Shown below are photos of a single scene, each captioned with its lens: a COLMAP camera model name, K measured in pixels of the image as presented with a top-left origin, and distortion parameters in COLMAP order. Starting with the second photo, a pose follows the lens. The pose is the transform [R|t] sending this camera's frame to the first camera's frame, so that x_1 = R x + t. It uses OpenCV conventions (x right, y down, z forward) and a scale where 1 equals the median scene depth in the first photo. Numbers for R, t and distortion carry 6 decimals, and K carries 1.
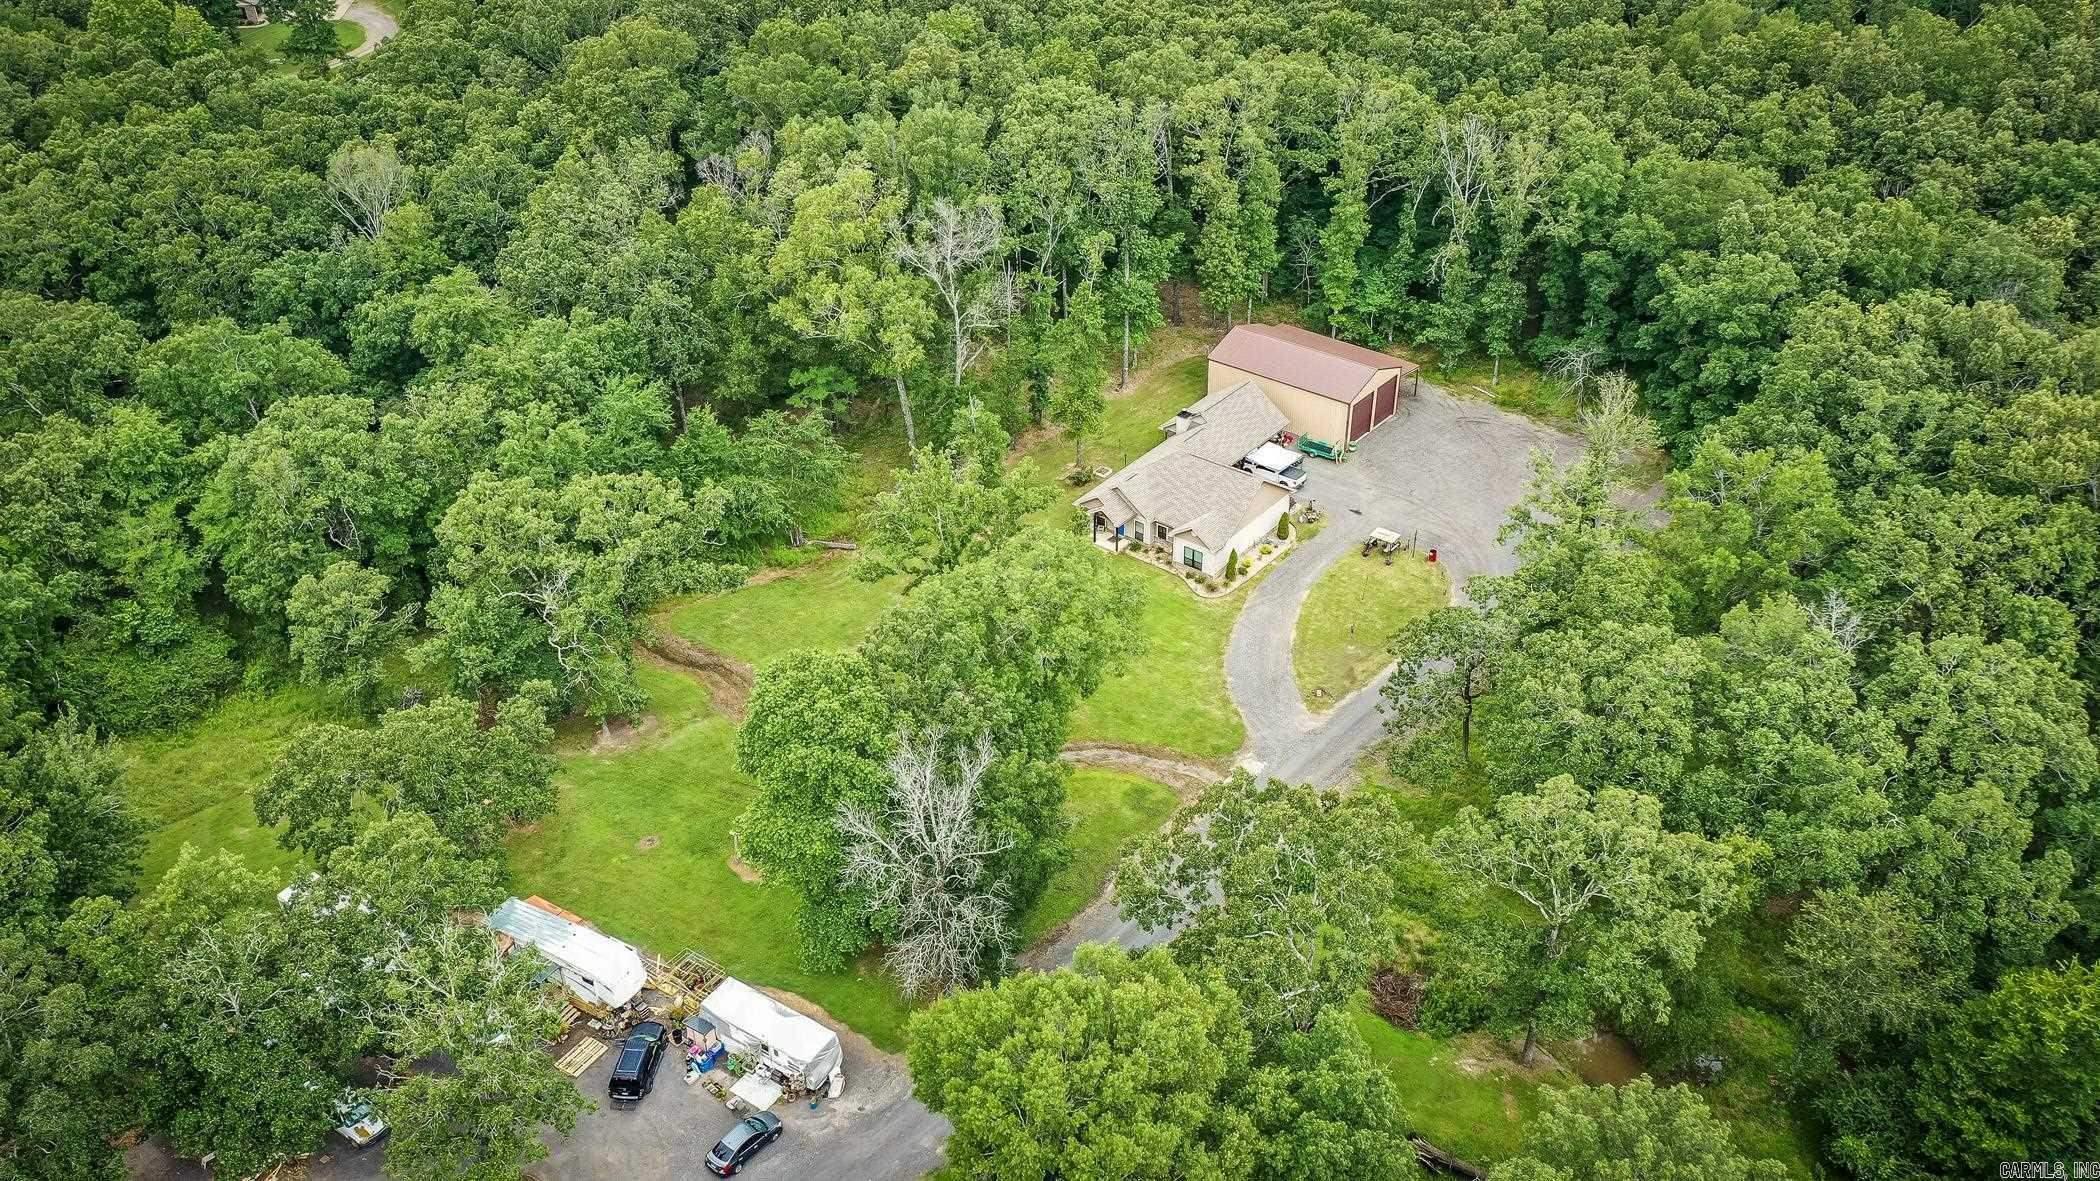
lens RADIAL K [[1694.5, 0, 1050.0], [0, 1694.5, 590.5], [0, 0, 1]] dist [0.026702, 0.011626]
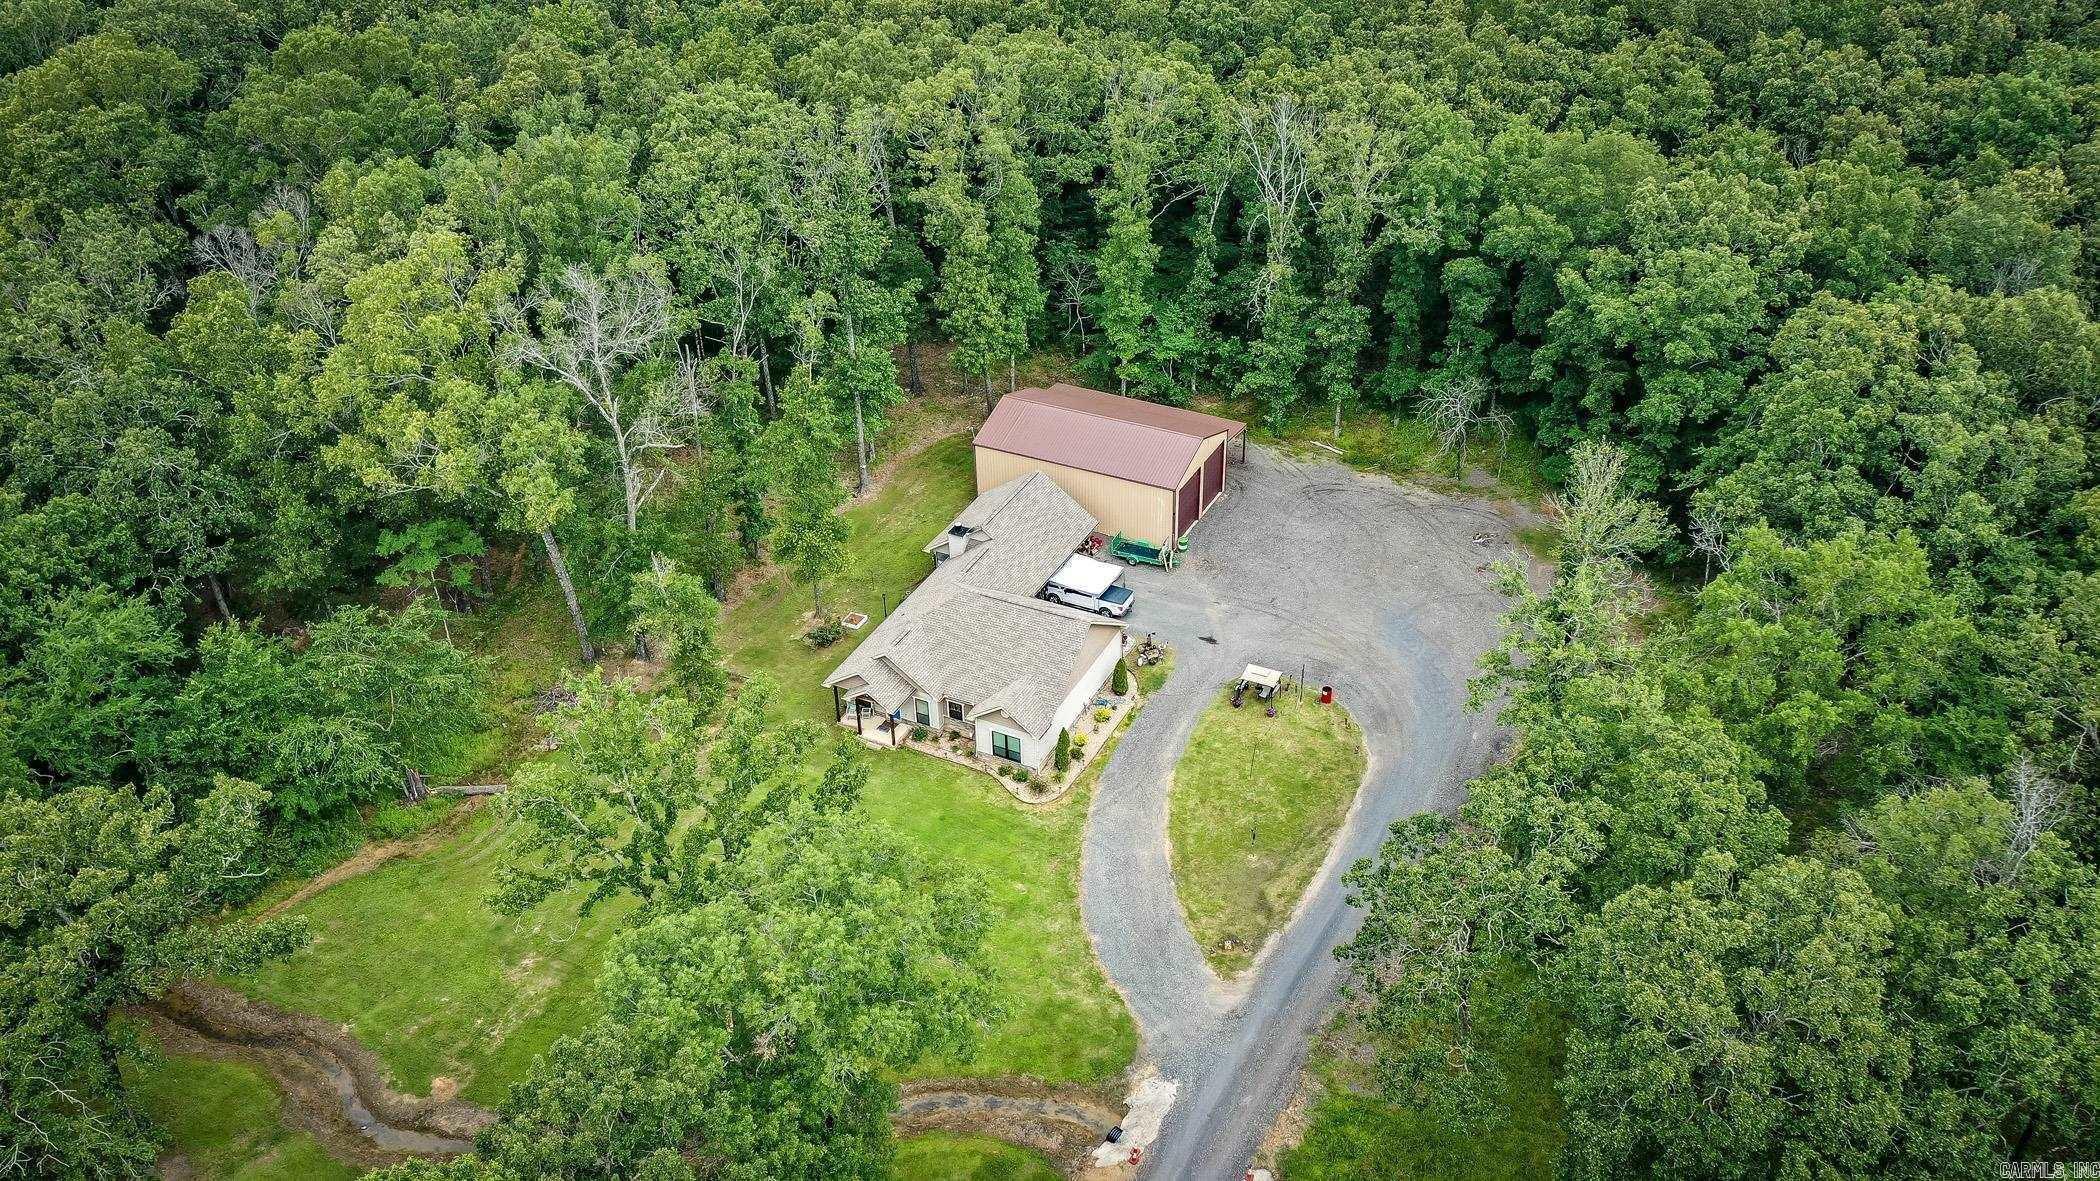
lens RADIAL K [[1694.5, 0, 1050.0], [0, 1694.5, 590.5], [0, 0, 1]] dist [0.026702, 0.011626]
pose [[0.978336, -0.118770, 0.169563, -0.008144], [0.119954, 0.992774, 0.003280, -0.076363], [-0.168728, 0.017131, 0.985514, 0.282105]]
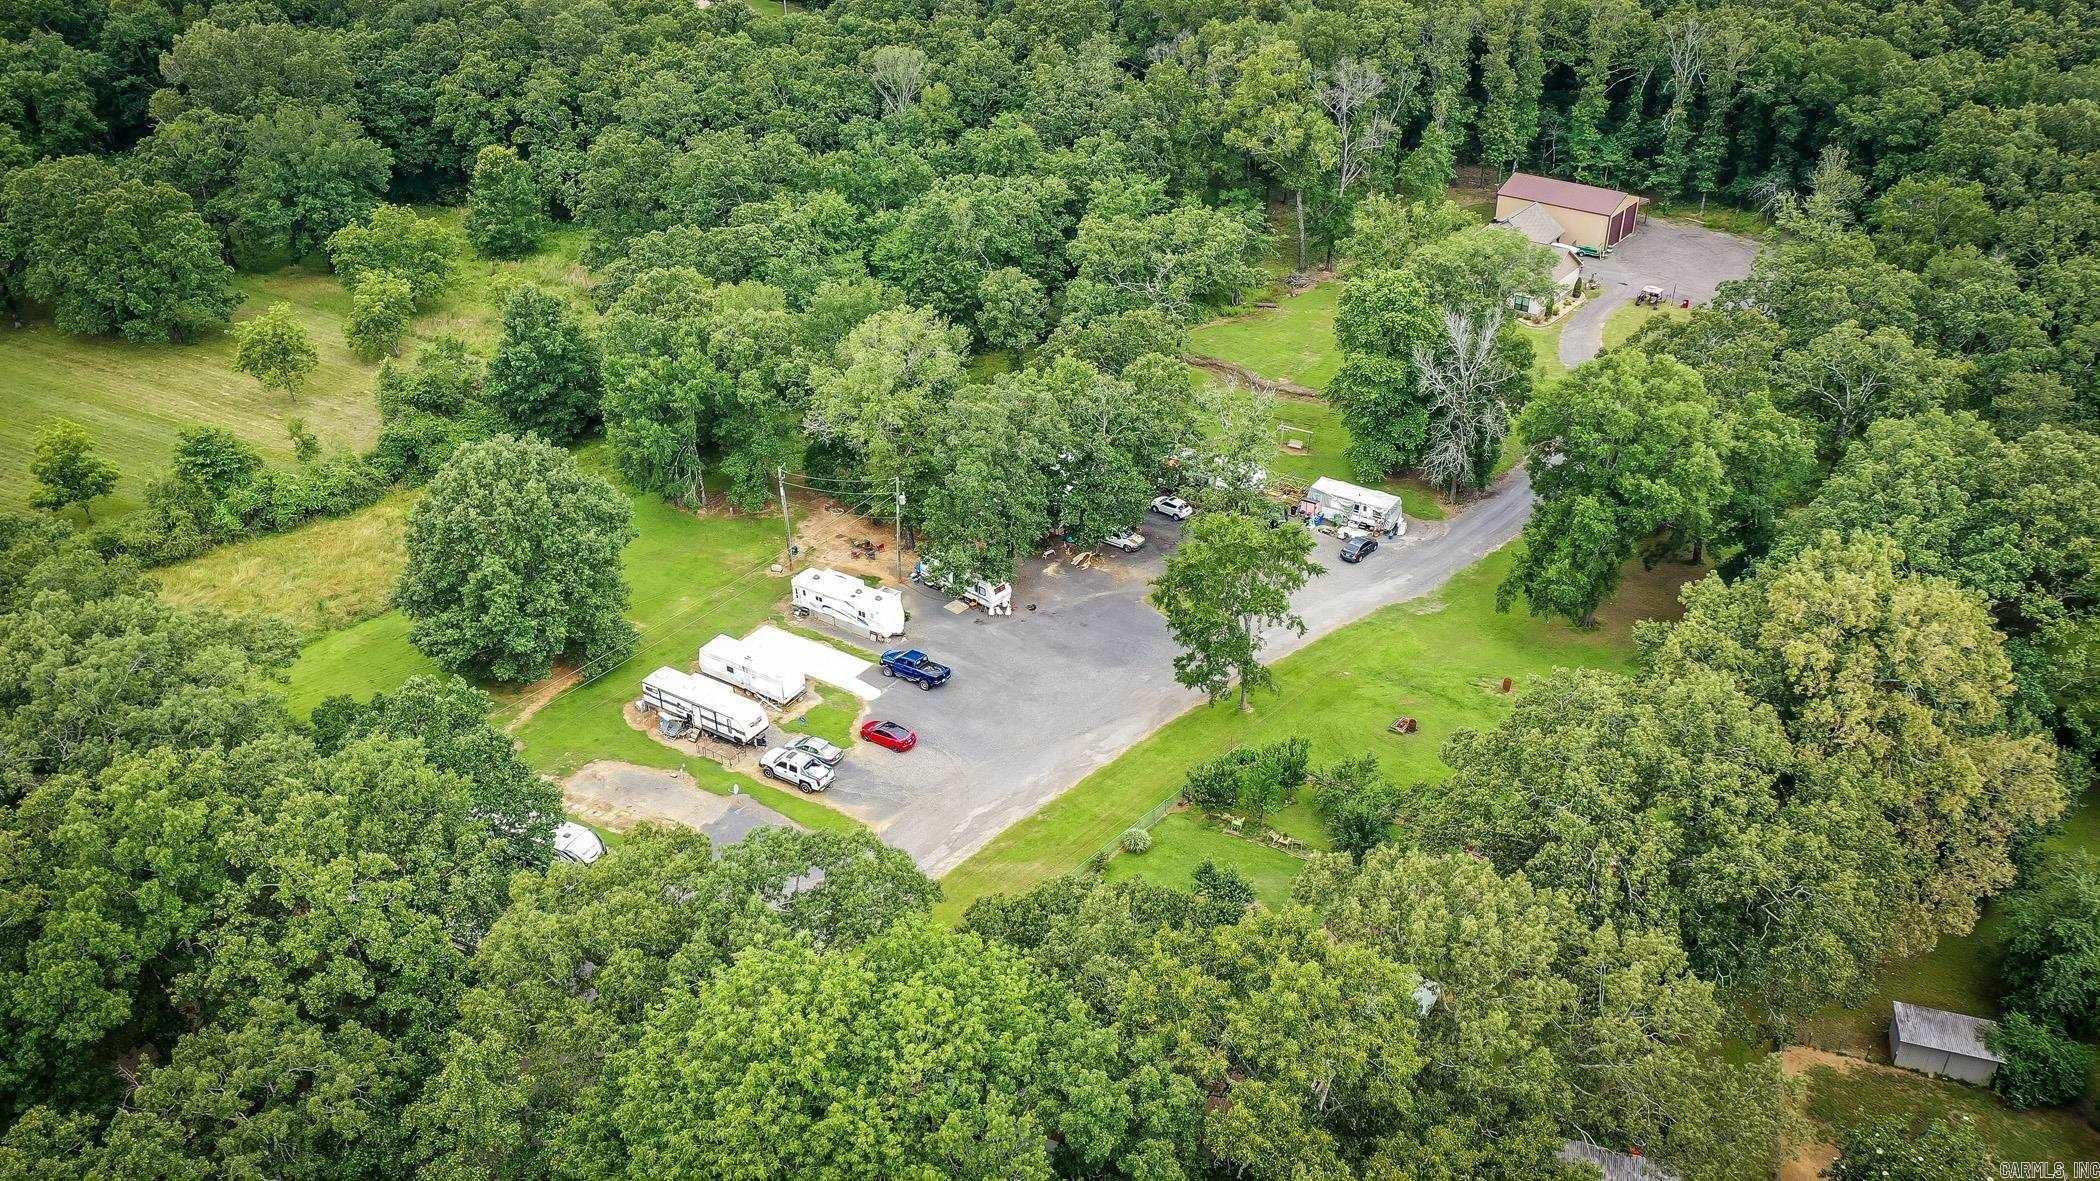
lens RADIAL K [[1694.5, 0, 1050.0], [0, 1694.5, 590.5], [0, 0, 1]] dist [0.026702, 0.011626]
pose [[0.999991, -0.004127, -0.000797, -0.292451], [0.004085, 0.998871, -0.047328, 0.269250], [0.000991, 0.047325, 0.998879, -0.402110]]
